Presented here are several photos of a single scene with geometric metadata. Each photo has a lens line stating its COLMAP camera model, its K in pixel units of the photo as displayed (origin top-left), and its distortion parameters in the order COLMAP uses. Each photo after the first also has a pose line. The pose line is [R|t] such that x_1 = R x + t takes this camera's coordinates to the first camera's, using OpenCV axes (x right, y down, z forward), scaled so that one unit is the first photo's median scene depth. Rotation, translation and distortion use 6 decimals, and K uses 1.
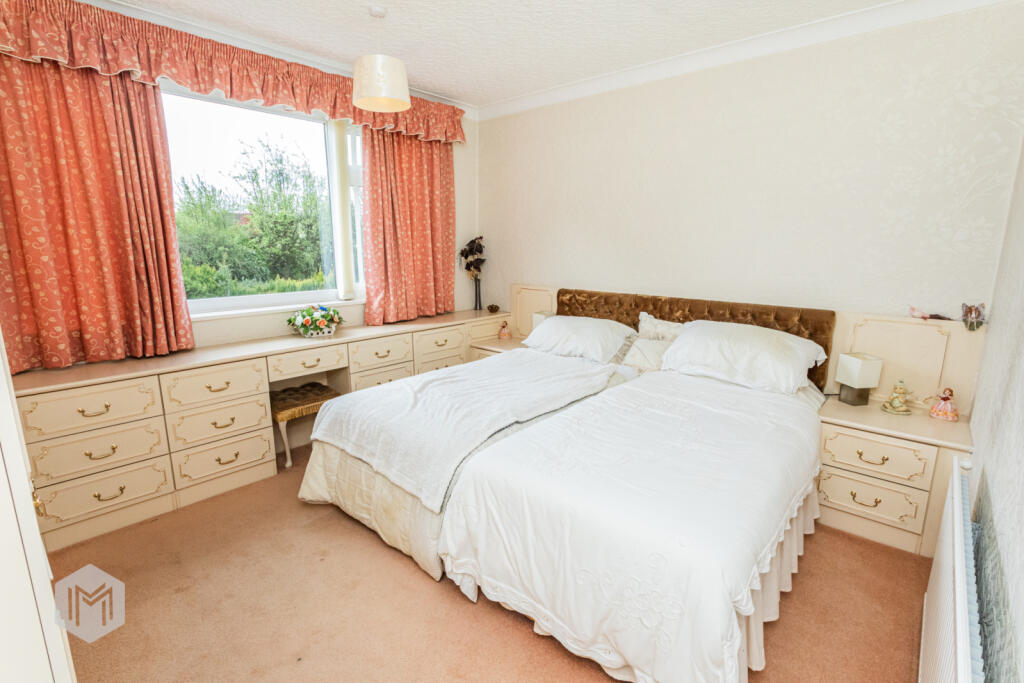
lens RADIAL K [[494.5, 0, 512.0], [0, 494.5, 341.5], [0, 0, 1]] dist [-0.000464, 0.000036]
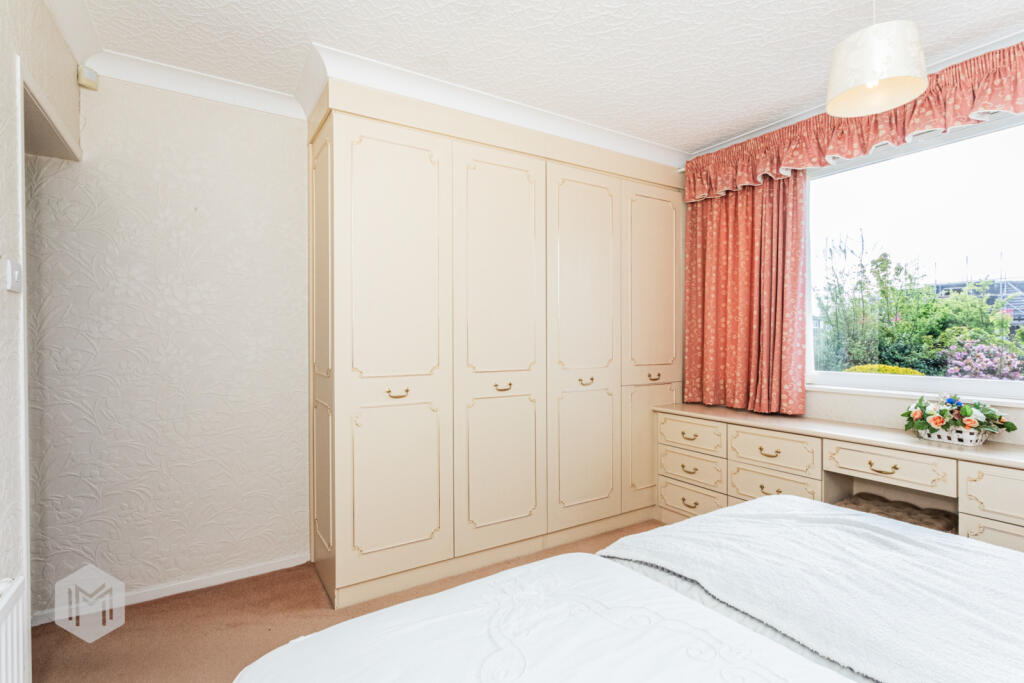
lens RADIAL K [[494.5, 0, 512.0], [0, 494.5, 341.5], [0, 0, 1]] dist [-0.000464, 0.000036]
pose [[-0.280022, 0.002366, -0.959991, 0.510493], [-0.189971, 0.980085, 0.057828, -0.087141], [0.941009, 0.198563, -0.273996, 0.741072]]
